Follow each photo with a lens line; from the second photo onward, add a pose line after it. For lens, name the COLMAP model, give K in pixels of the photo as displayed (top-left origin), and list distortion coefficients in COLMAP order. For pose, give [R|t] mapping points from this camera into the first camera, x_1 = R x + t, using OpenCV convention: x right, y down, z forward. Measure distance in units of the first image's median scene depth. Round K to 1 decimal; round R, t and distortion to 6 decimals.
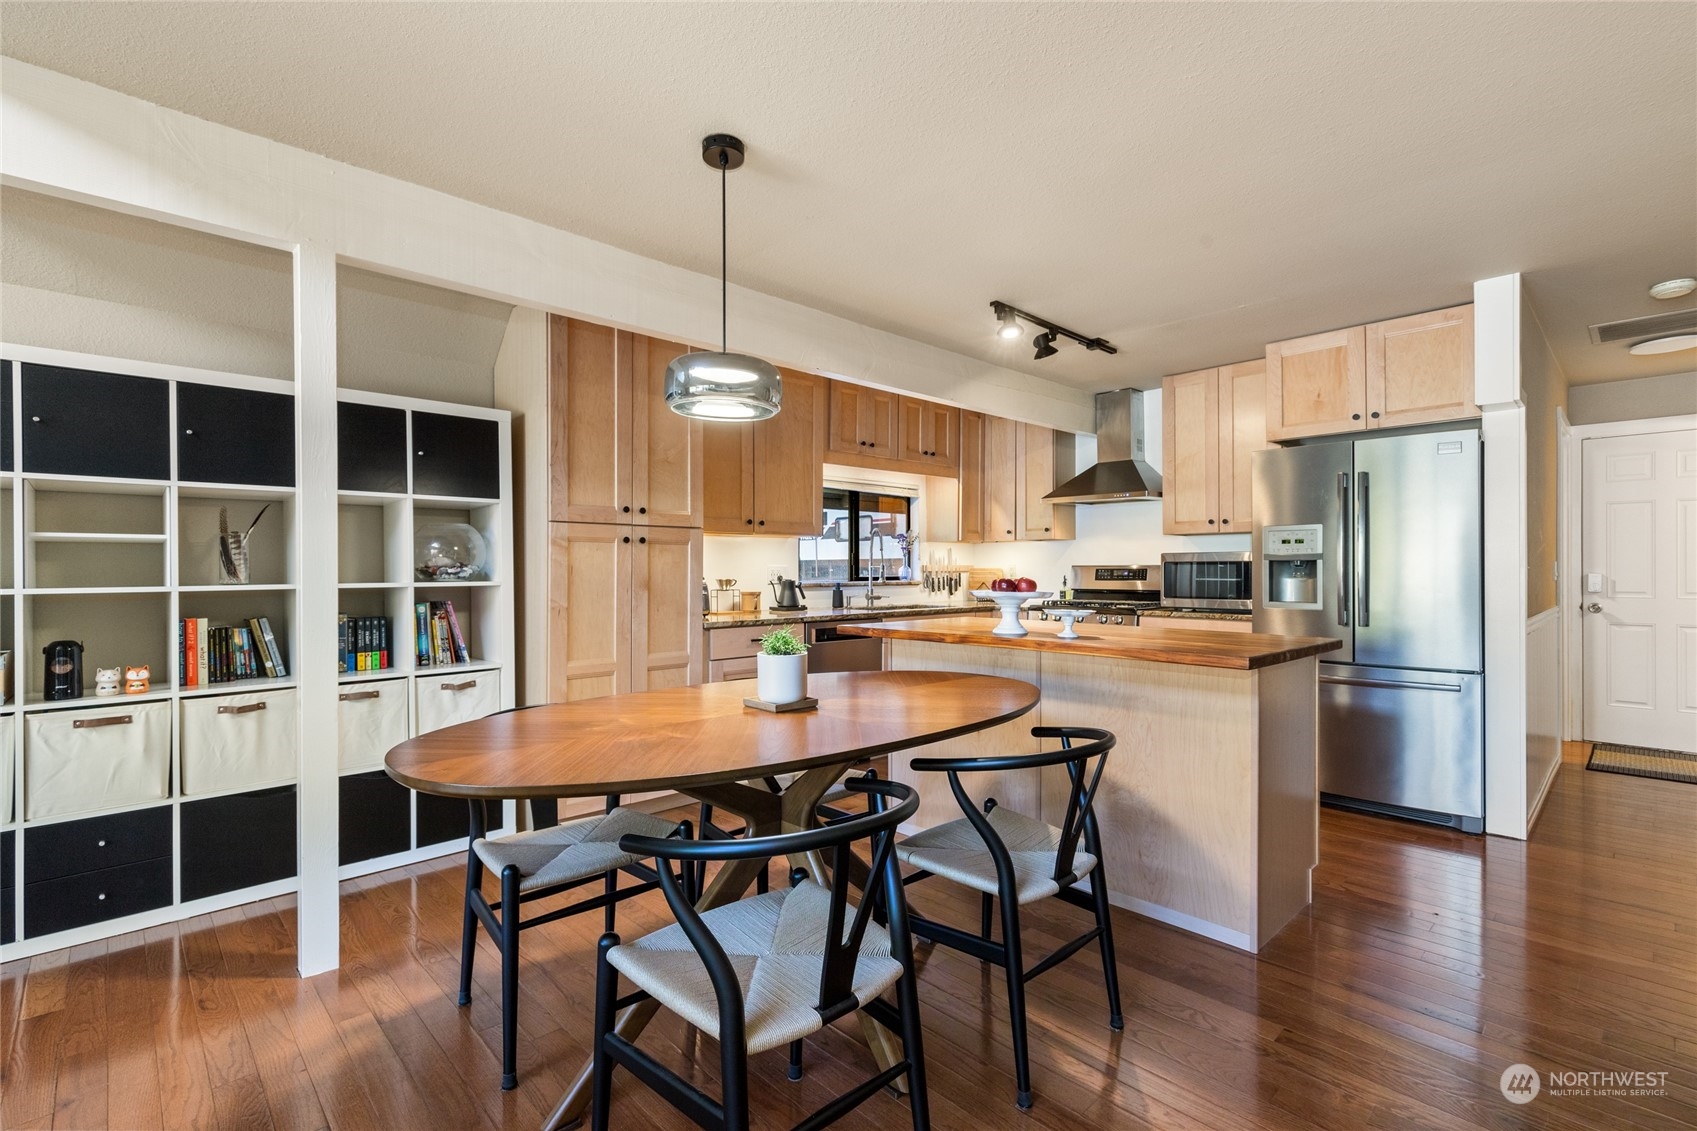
lens RADIAL K [[765.5, 0, 848.8], [0, 765.5, 567.6], [0, 0, 1]] dist [0.005880, -0.000846]
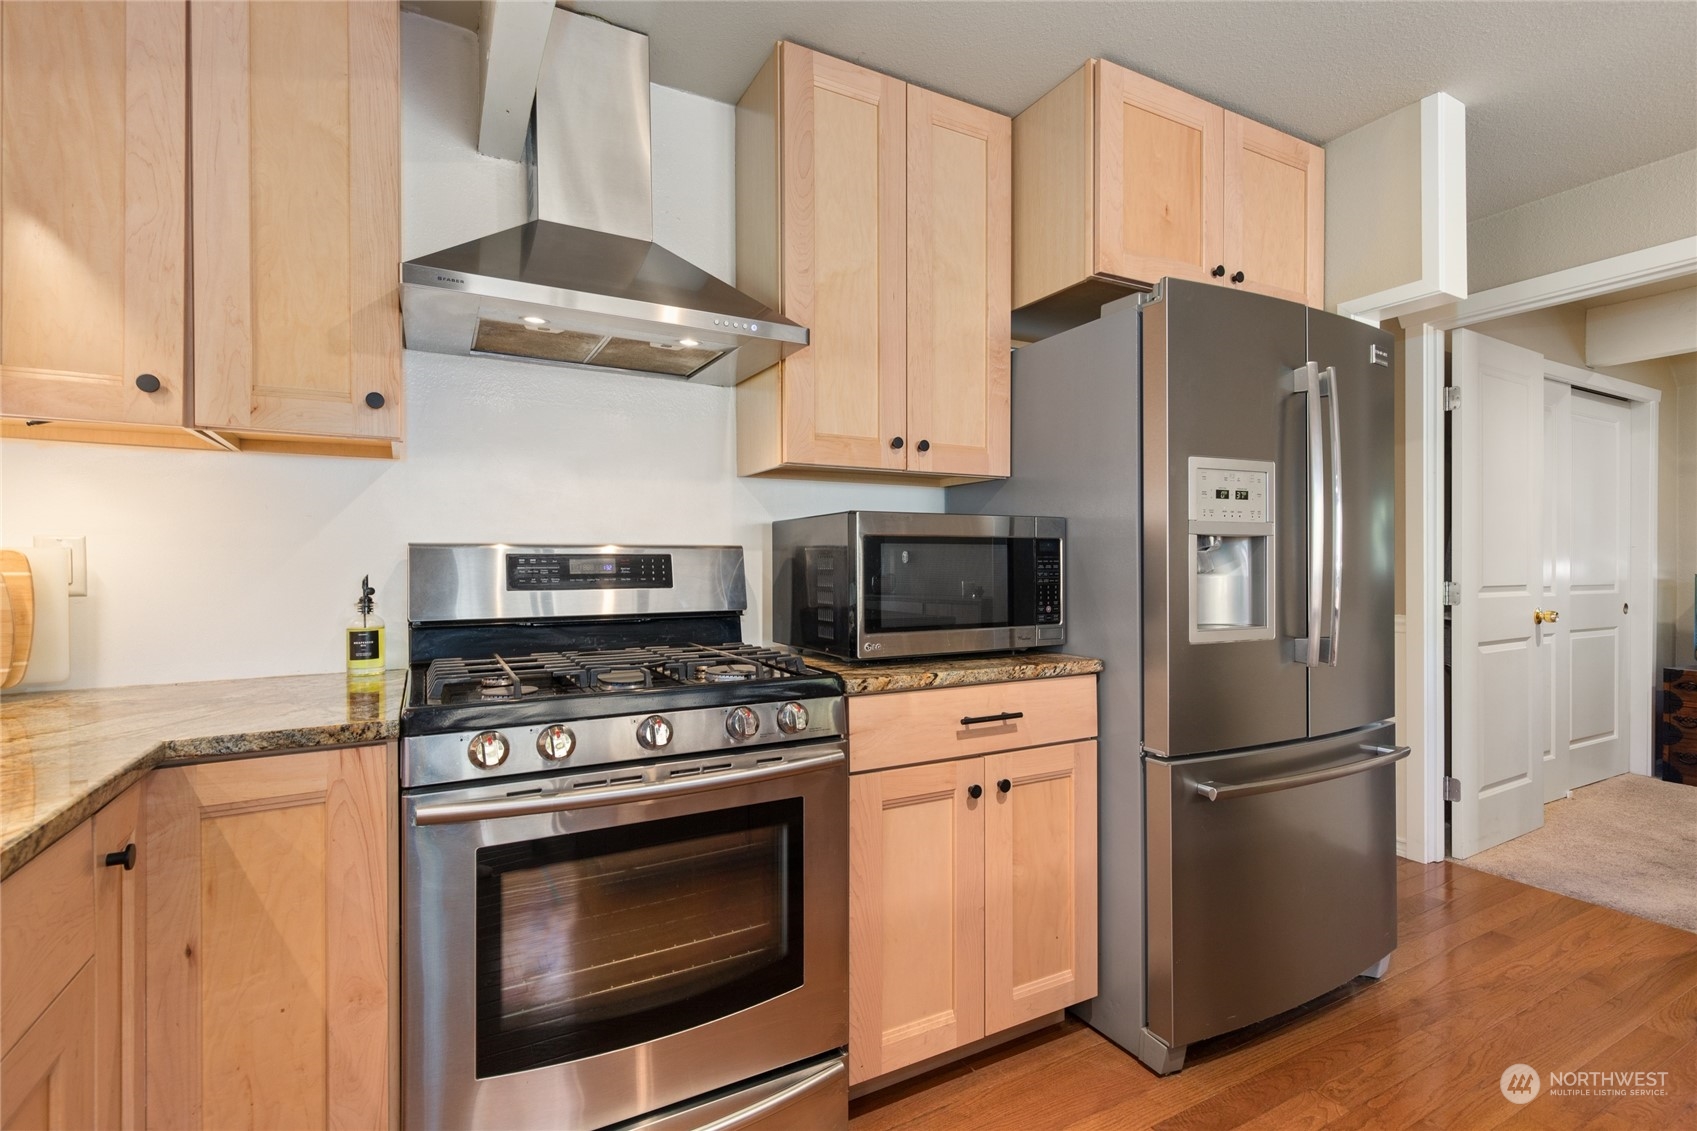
lens RADIAL K [[765.5, 0, 839.3], [0, 765.5, 565.0], [0, 0, 1]] dist [0.005880, -0.000846]
pose [[0.273653, -0.000522, 0.961828, 0.063202], [-0.000488, 1.000000, 0.000681, 0.006595], [-0.961828, -0.000656, 0.273653, 0.922370]]
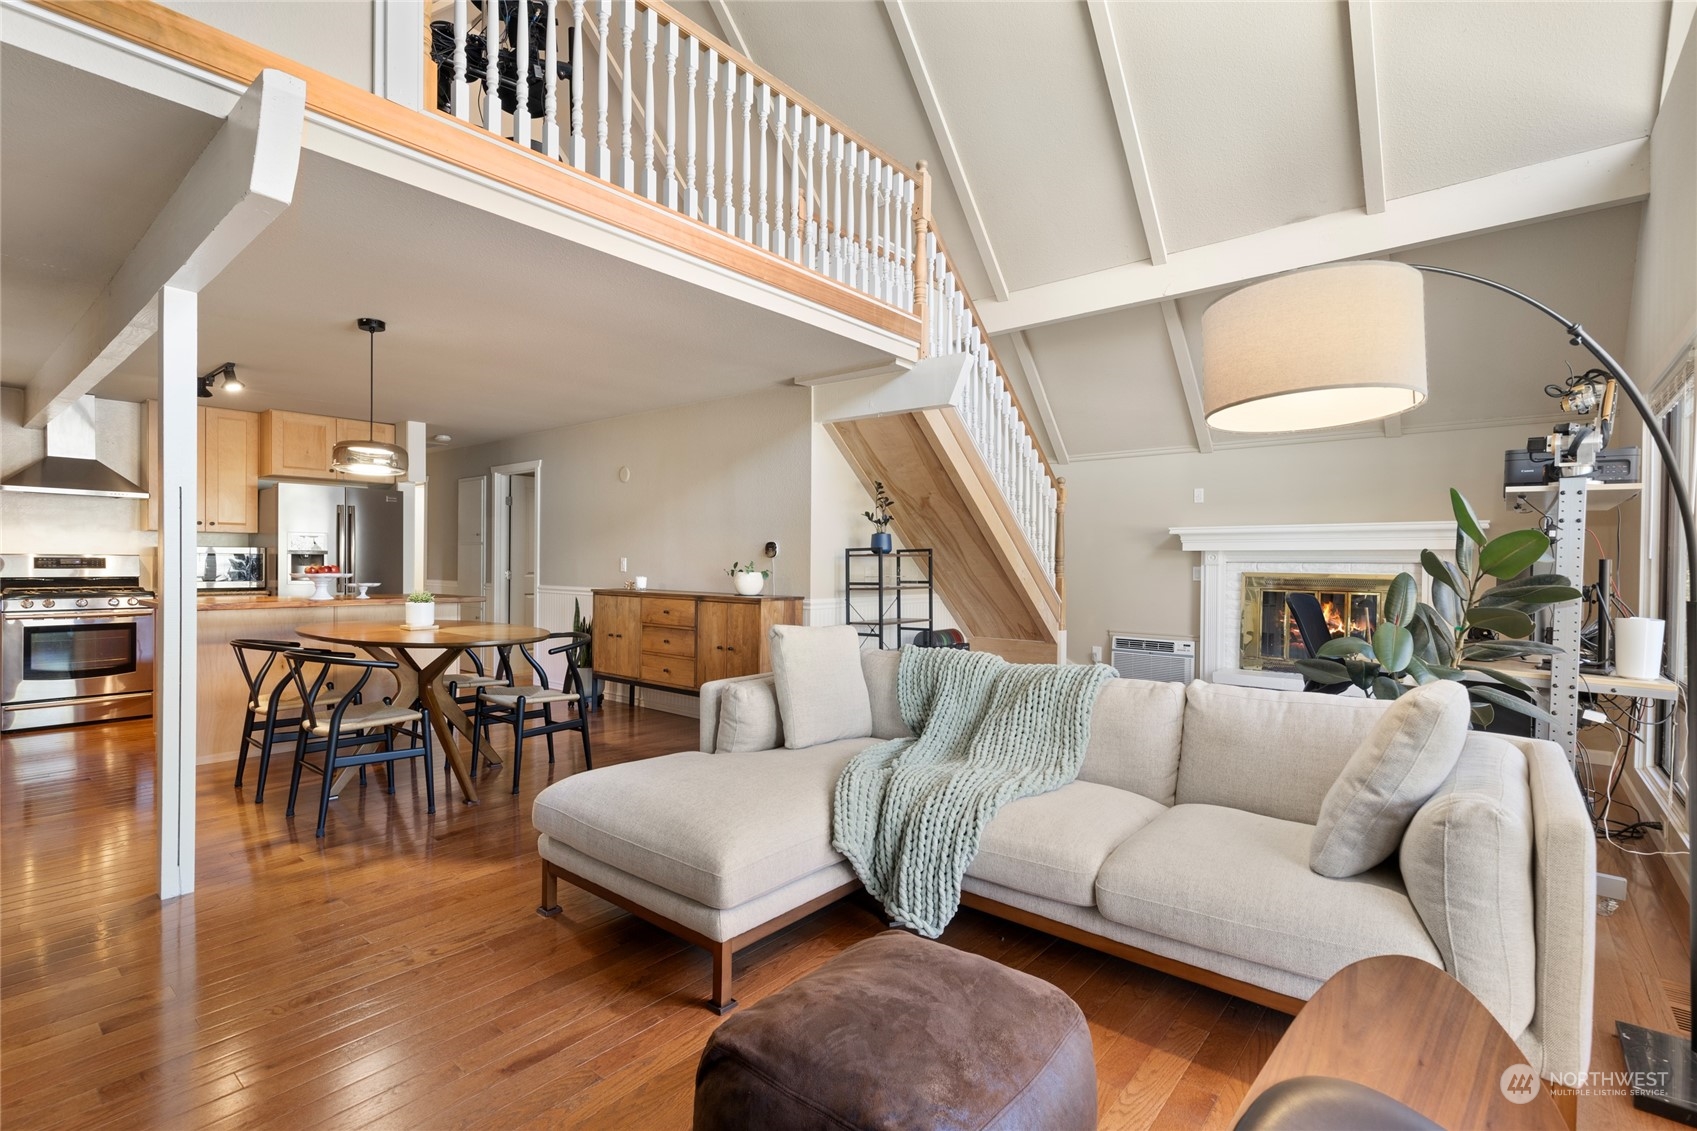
lens RADIAL K [[765.5, 0, 844.0], [0, 765.5, 566.3], [0, 0, 1]] dist [0.005880, -0.000846]
pose [[-0.108162, -0.009305, 0.994090, -0.967177], [-0.012991, 0.999884, 0.007946, -0.010156], [-0.994048, -0.012055, -0.108270, 0.041972]]
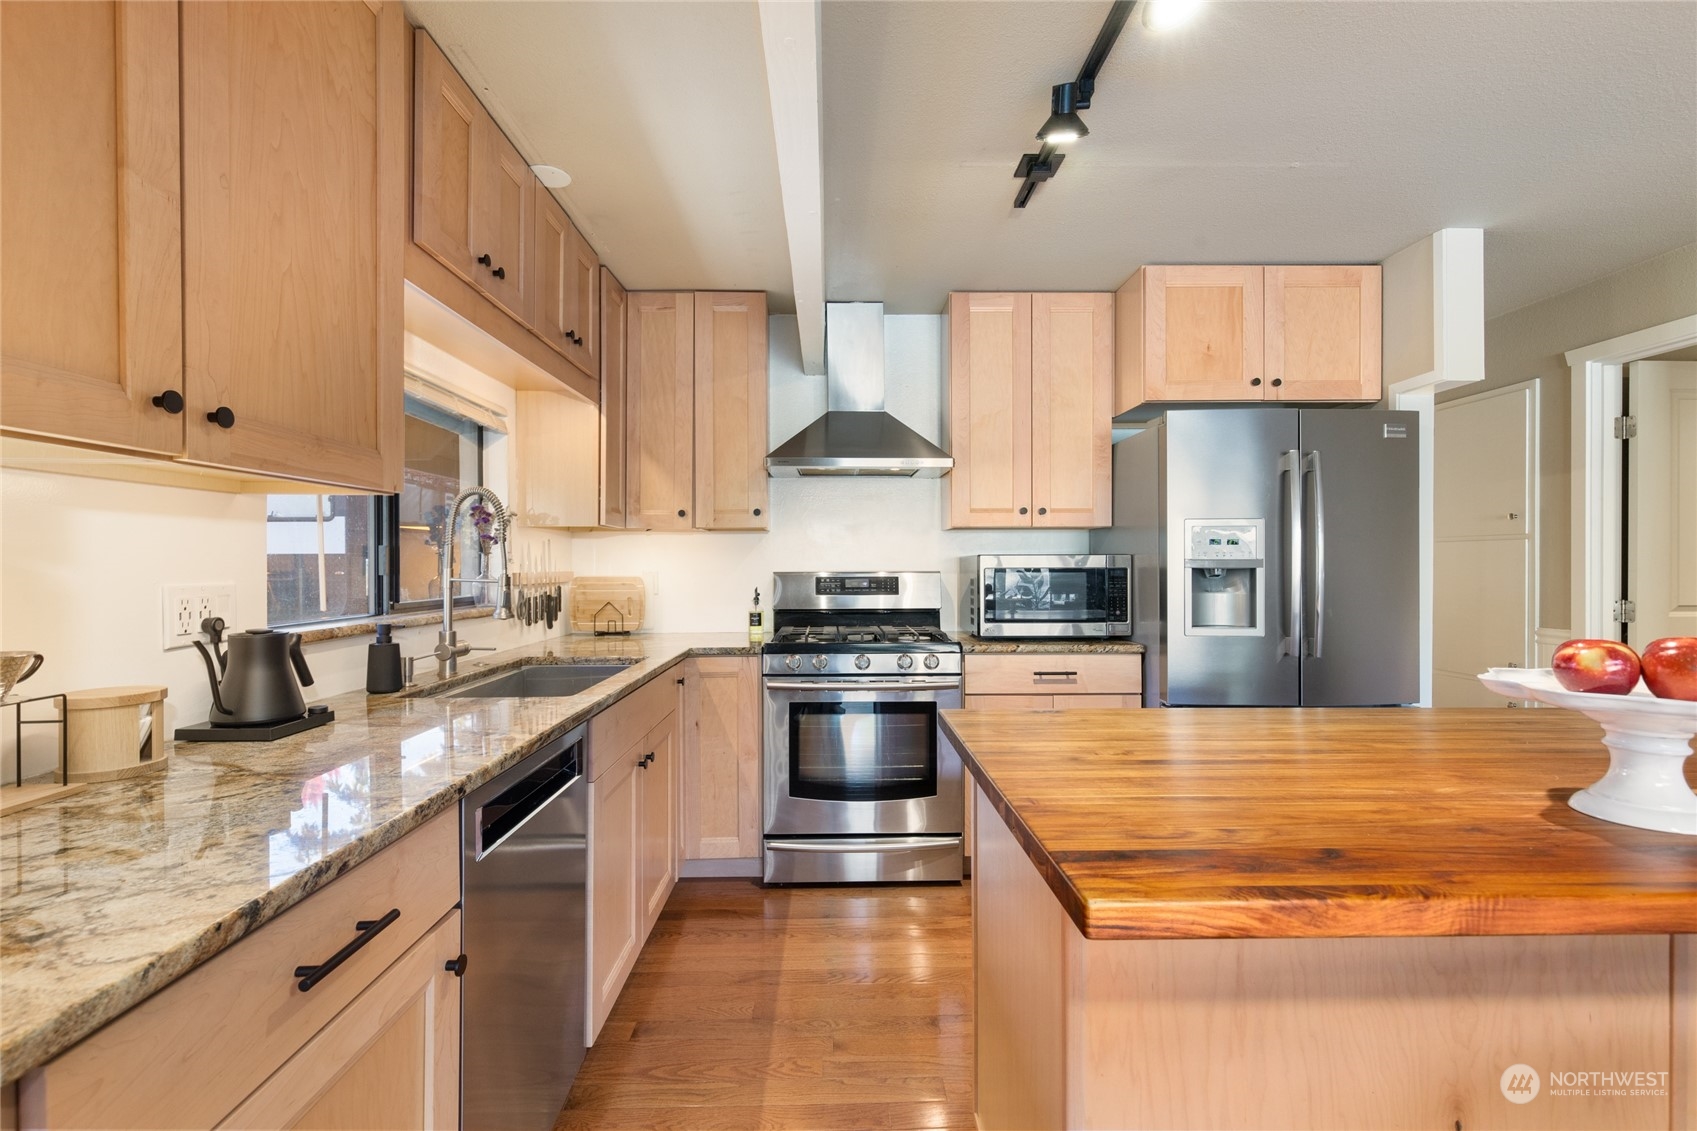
lens RADIAL K [[765.5, 0, 849.4], [0, 765.5, 565.1], [0, 0, 1]] dist [0.005880, -0.000846]
pose [[0.677747, 0.000063, 0.735295, -0.150168], [-0.001008, 0.999999, 0.000844, -0.010570], [-0.735294, -0.001313, 0.677747, 0.648393]]
